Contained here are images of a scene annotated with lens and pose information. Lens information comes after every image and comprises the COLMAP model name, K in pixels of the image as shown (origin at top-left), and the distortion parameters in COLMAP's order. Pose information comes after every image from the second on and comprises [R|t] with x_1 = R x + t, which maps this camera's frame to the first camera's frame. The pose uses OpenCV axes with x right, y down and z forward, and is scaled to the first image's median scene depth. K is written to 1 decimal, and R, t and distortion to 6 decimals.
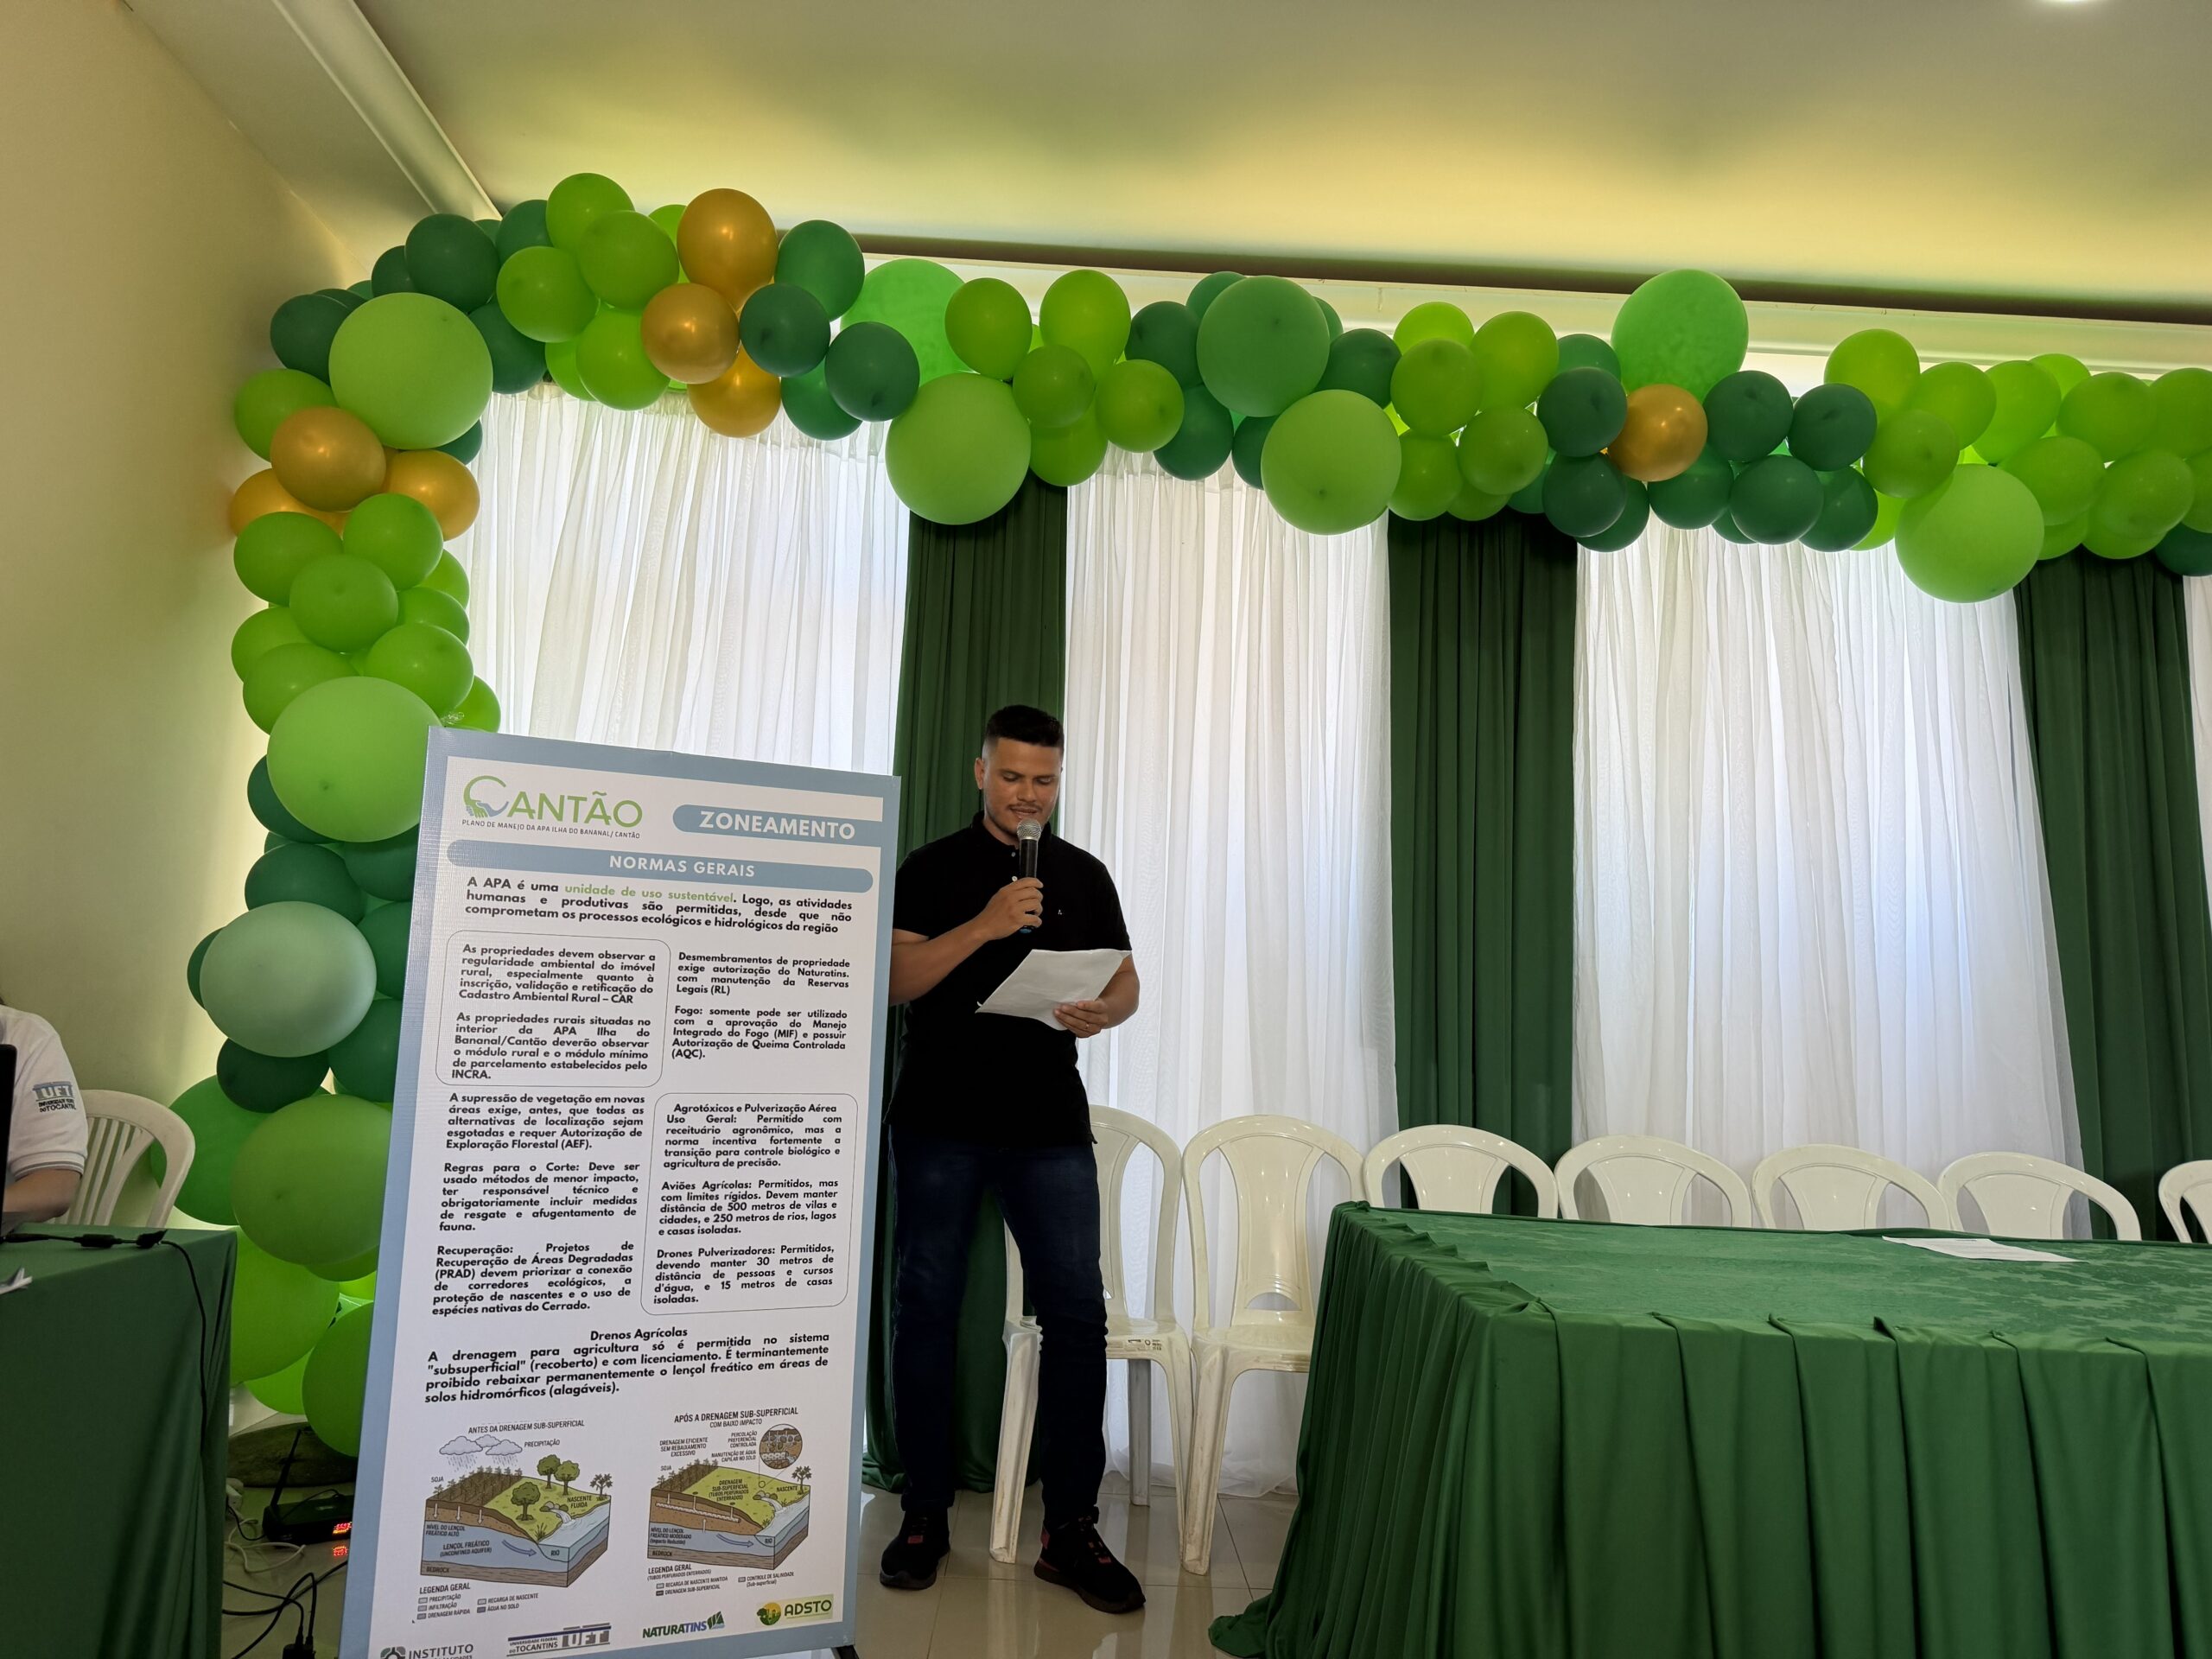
lens RADIAL K [[1525.3, 0, 1108.2], [0, 1525.3, 814.0], [0, 0, 1]] dist [0.086635, -0.183979]
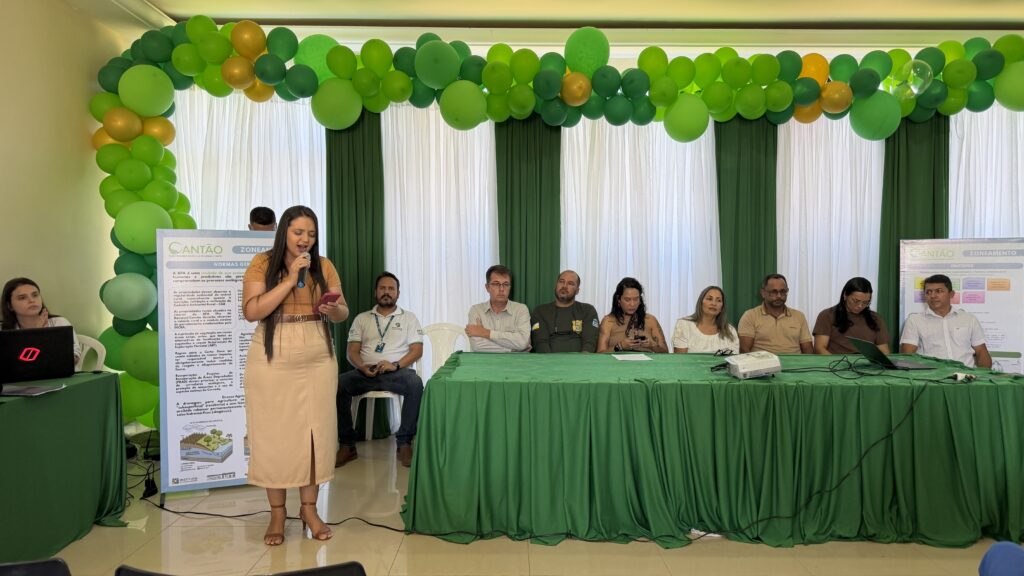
lens RADIAL K [[685.4, 0, 518.2], [0, 685.4, 290.4], [0, 0, 1]] dist [0.035926, -0.074318]
pose [[0.999179, -0.038466, -0.012749, 0.277928], [0.040096, 0.984018, 0.173494, -0.113604], [0.005872, -0.173863, 0.984752, -0.386594]]
